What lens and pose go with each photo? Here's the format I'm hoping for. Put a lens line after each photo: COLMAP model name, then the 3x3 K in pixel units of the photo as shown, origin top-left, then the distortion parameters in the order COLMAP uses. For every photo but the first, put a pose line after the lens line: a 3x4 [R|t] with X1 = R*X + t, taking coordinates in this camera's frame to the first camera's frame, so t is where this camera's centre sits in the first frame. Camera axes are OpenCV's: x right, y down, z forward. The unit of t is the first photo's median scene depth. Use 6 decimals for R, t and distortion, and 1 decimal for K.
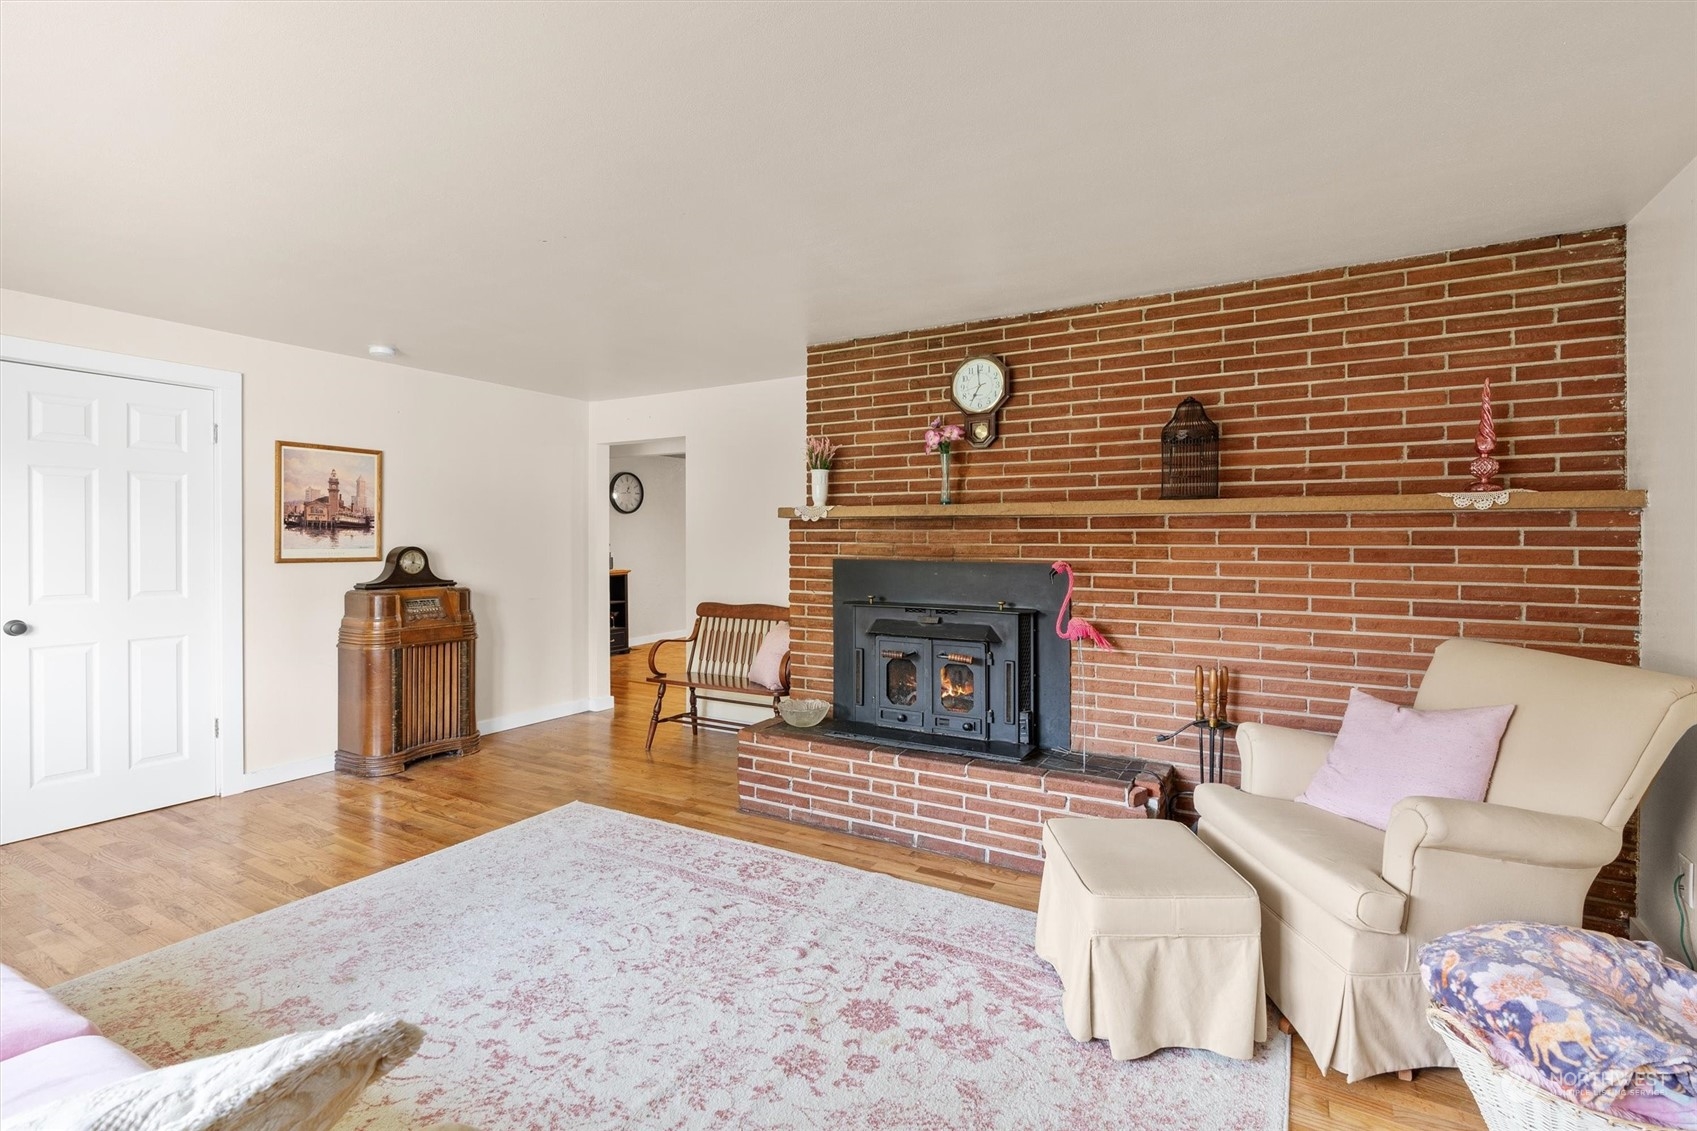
lens RADIAL K [[827.7, 0, 848.0], [0, 827.7, 553.5], [0, 0, 1]] dist [0.010295, 0.001548]
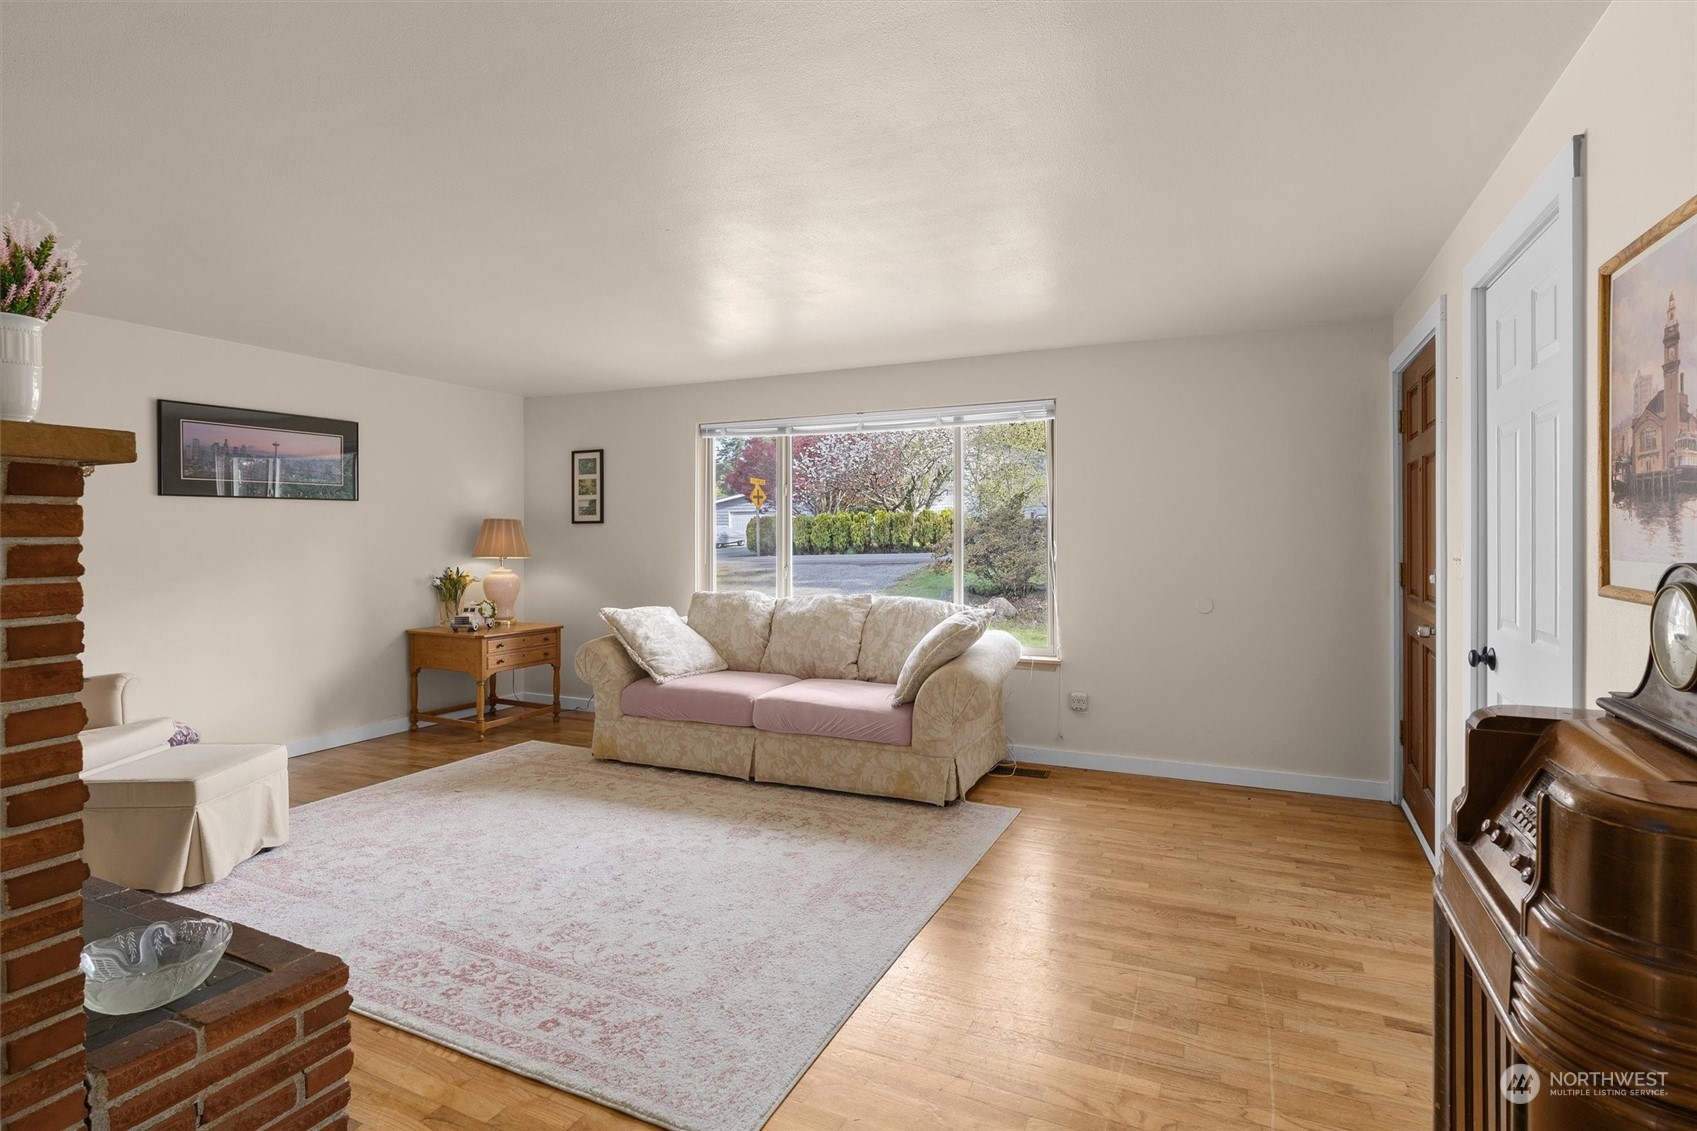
lens RADIAL K [[827.7, 0, 849.8], [0, 827.7, 551.1], [0, 0, 1]] dist [0.010295, 0.001548]
pose [[-0.994837, 0.003843, -0.101411, -0.557385], [0.001190, 0.999656, 0.026211, -0.020569], [0.101477, 0.025955, -0.994499, 2.309830]]
